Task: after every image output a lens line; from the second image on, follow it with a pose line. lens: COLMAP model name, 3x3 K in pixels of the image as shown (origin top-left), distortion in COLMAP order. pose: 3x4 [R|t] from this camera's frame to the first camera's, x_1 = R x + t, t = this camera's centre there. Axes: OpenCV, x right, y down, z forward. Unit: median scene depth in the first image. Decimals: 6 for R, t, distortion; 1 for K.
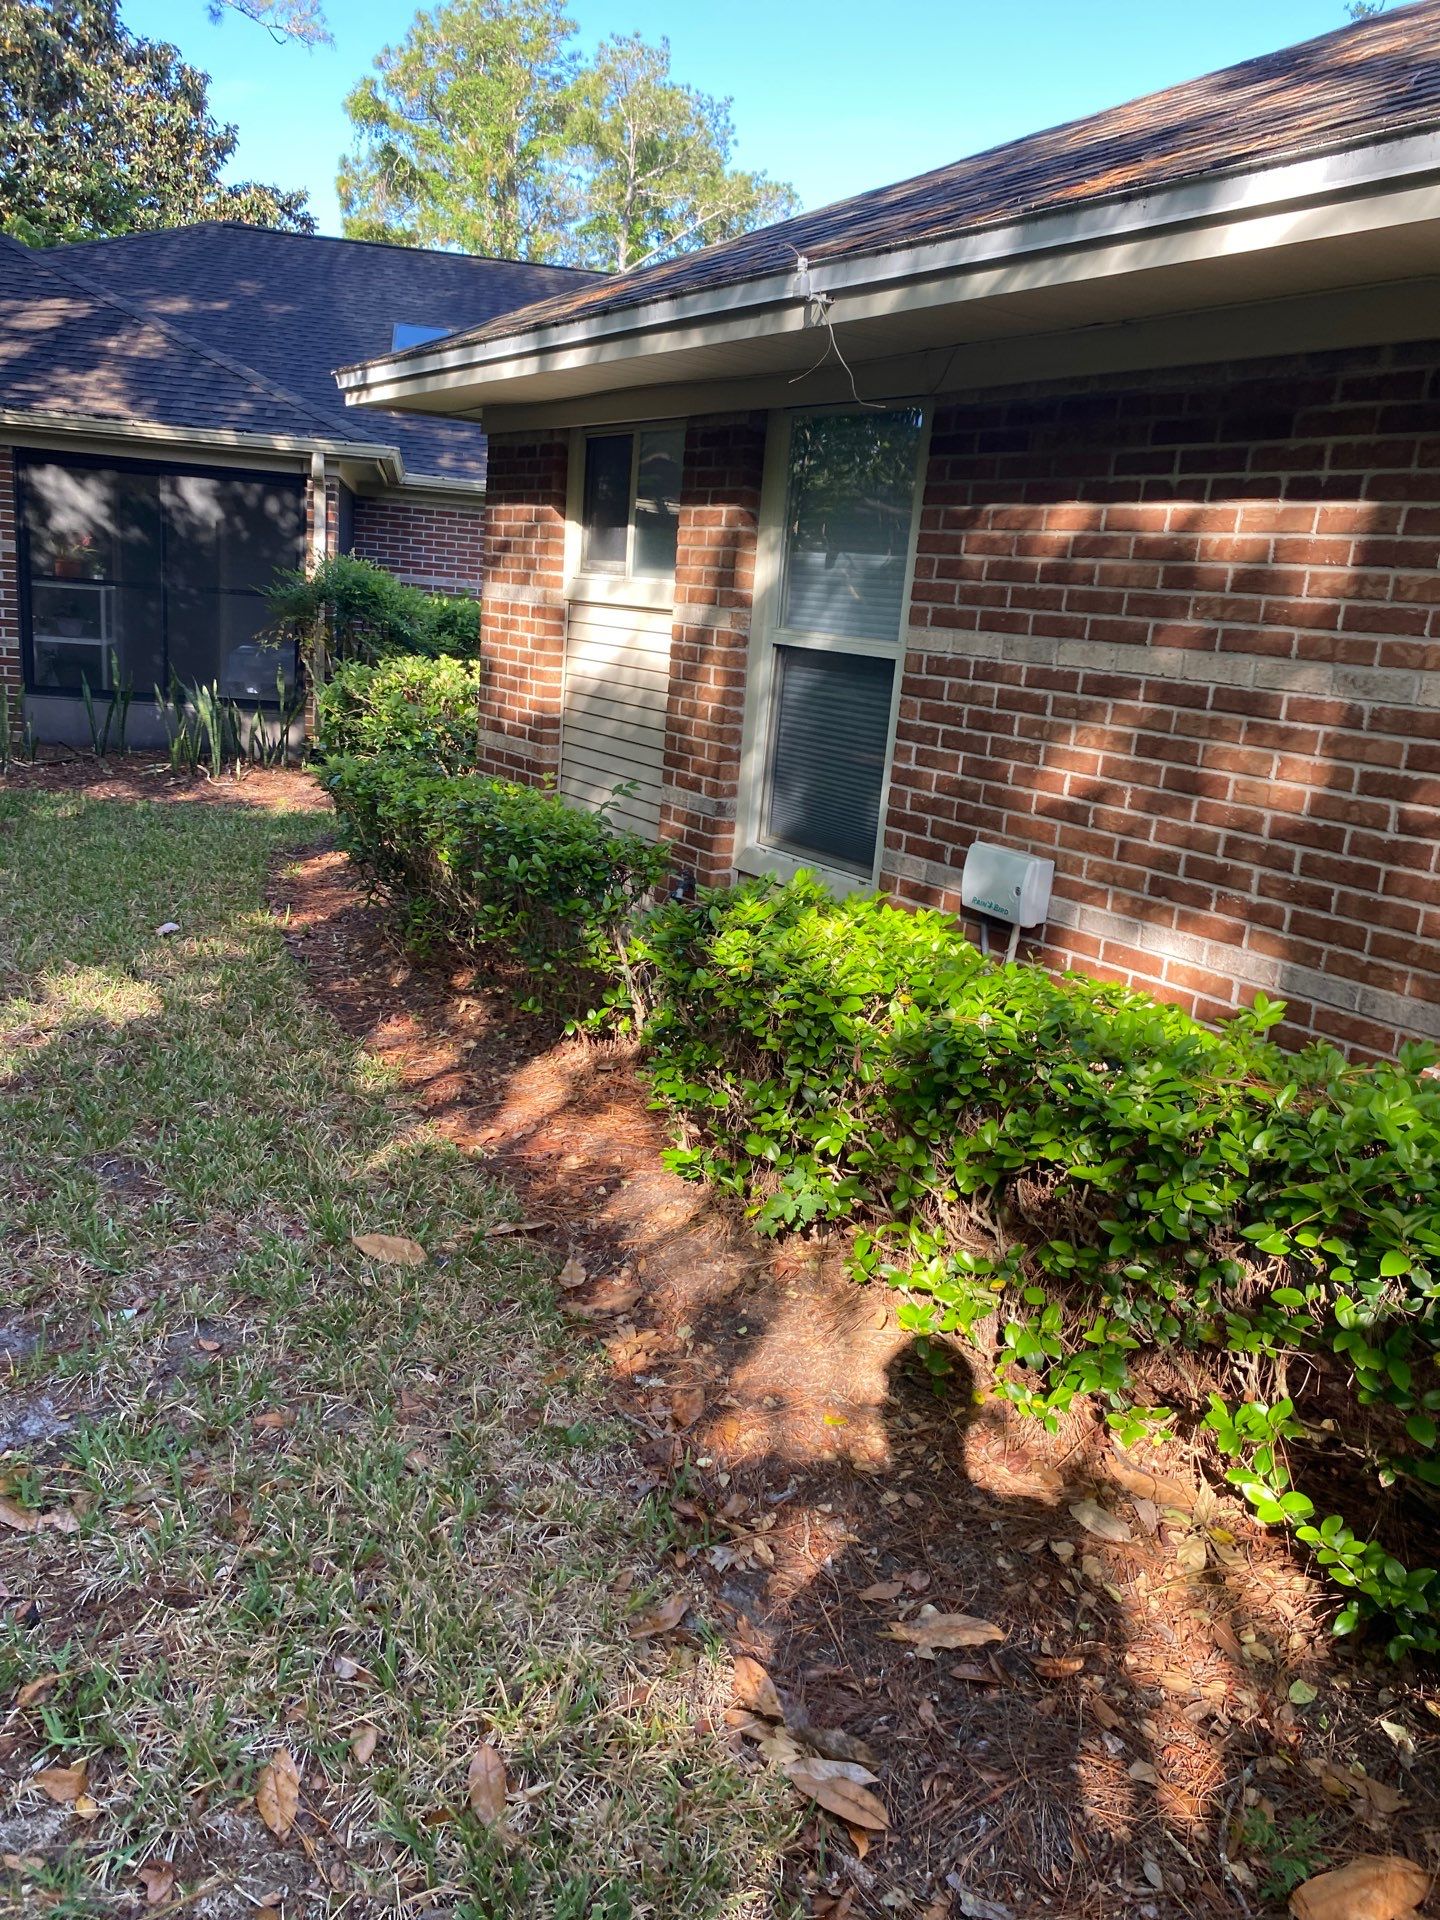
lens RADIAL K [[1470.0, 0, 710.2], [0, 1470.0, 995.3], [0, 0, 1]] dist [0.006540, -0.018678]
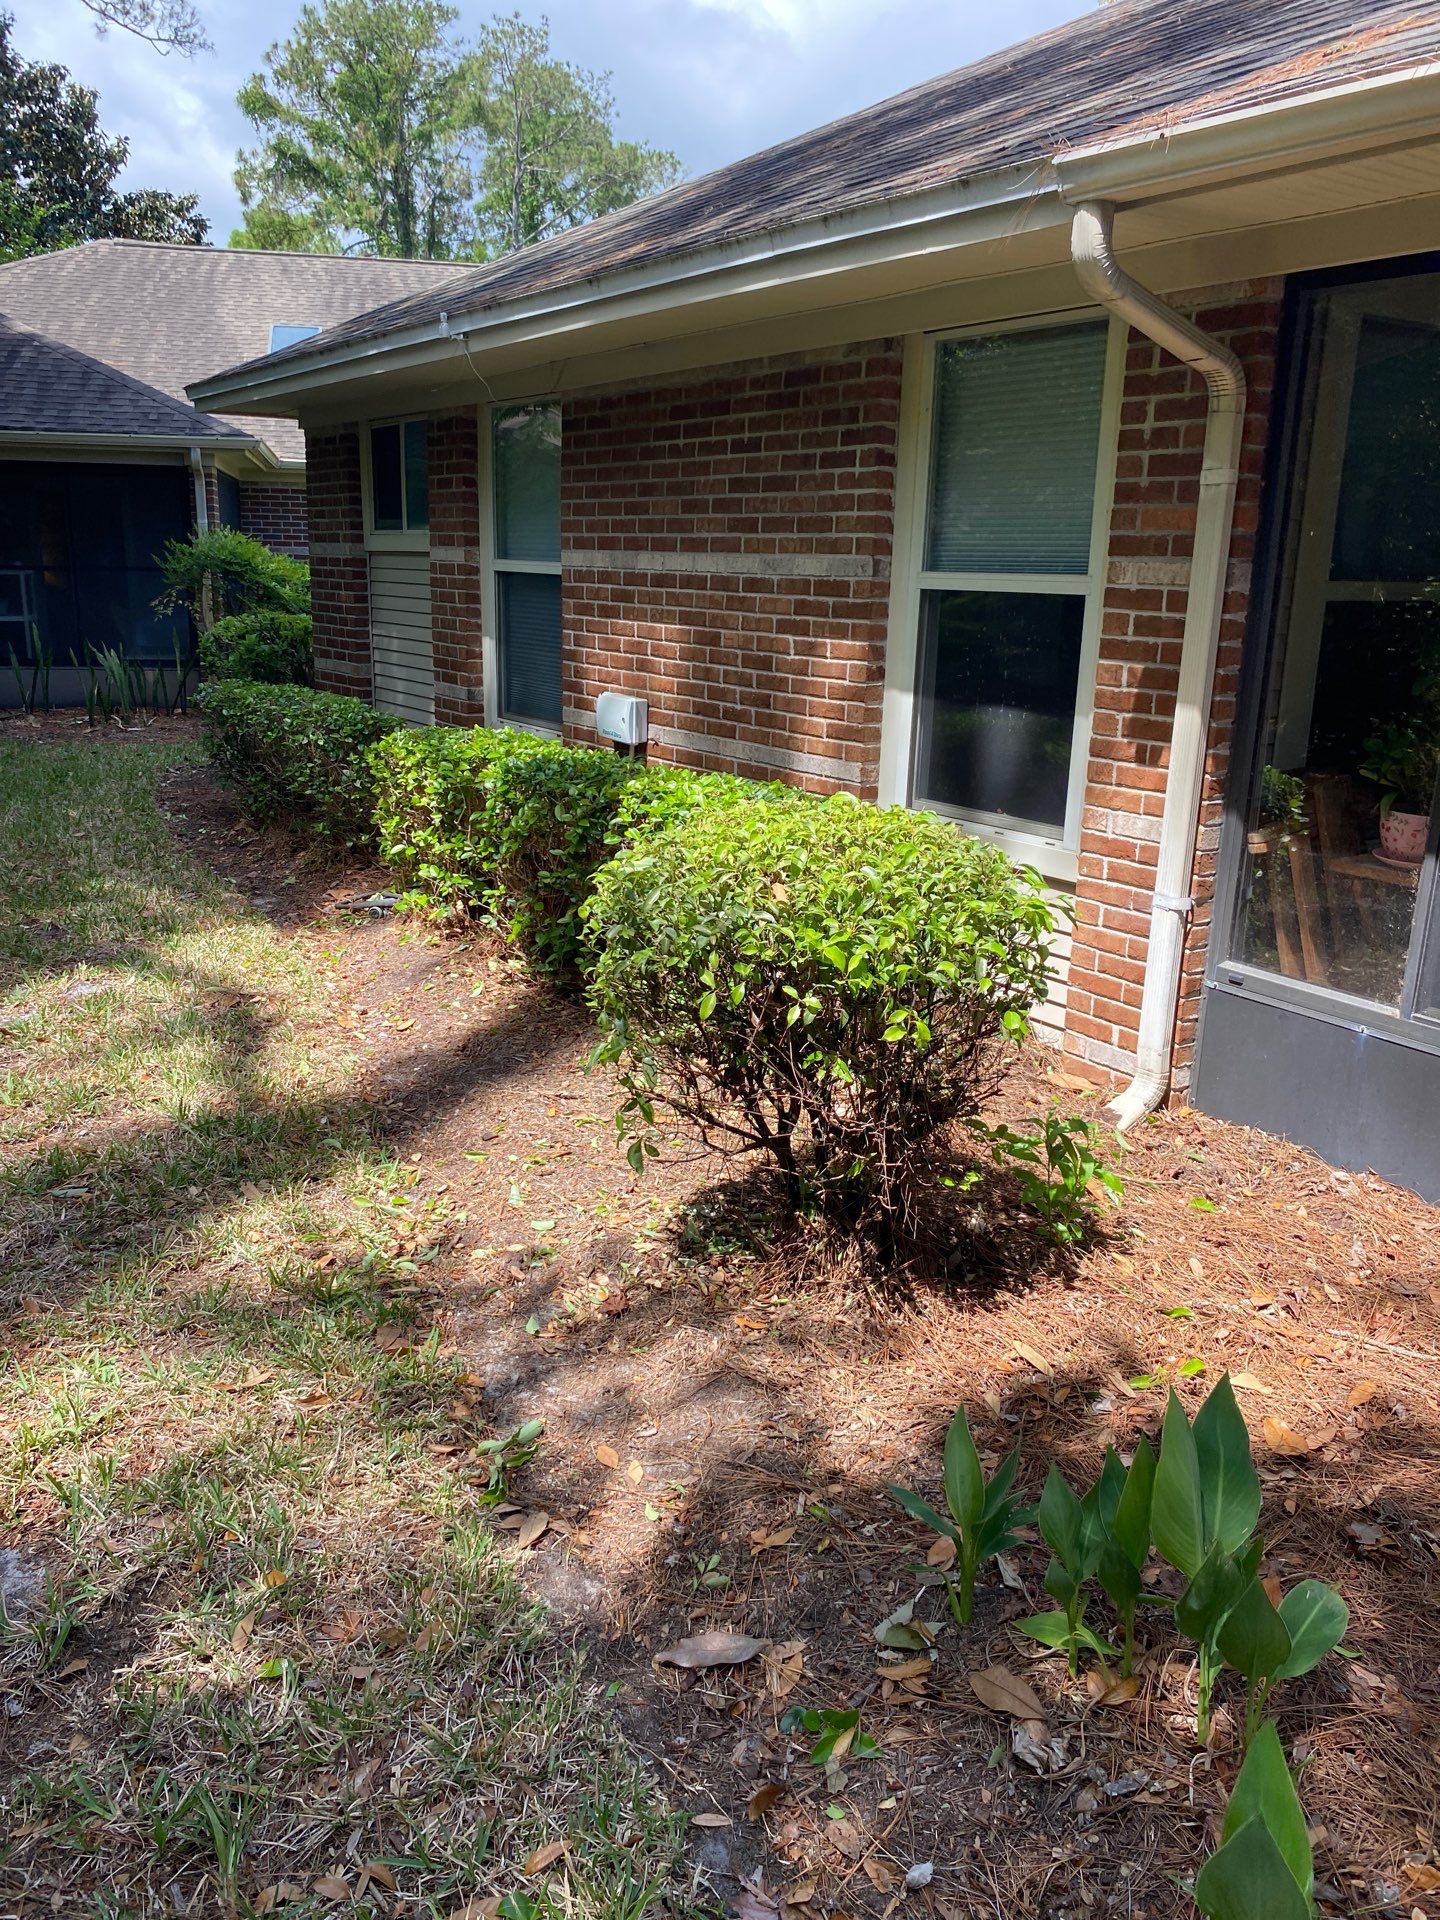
lens RADIAL K [[1505.1, 0, 708.6], [0, 1505.1, 983.8], [0, 0, 1]] dist [-0.003083, -0.004983]
pose [[0.997989, -0.062493, 0.010570, 0.103913], [0.062367, 0.997983, 0.011859, 0.073383], [-0.011290, -0.011176, 0.999874, -0.216116]]
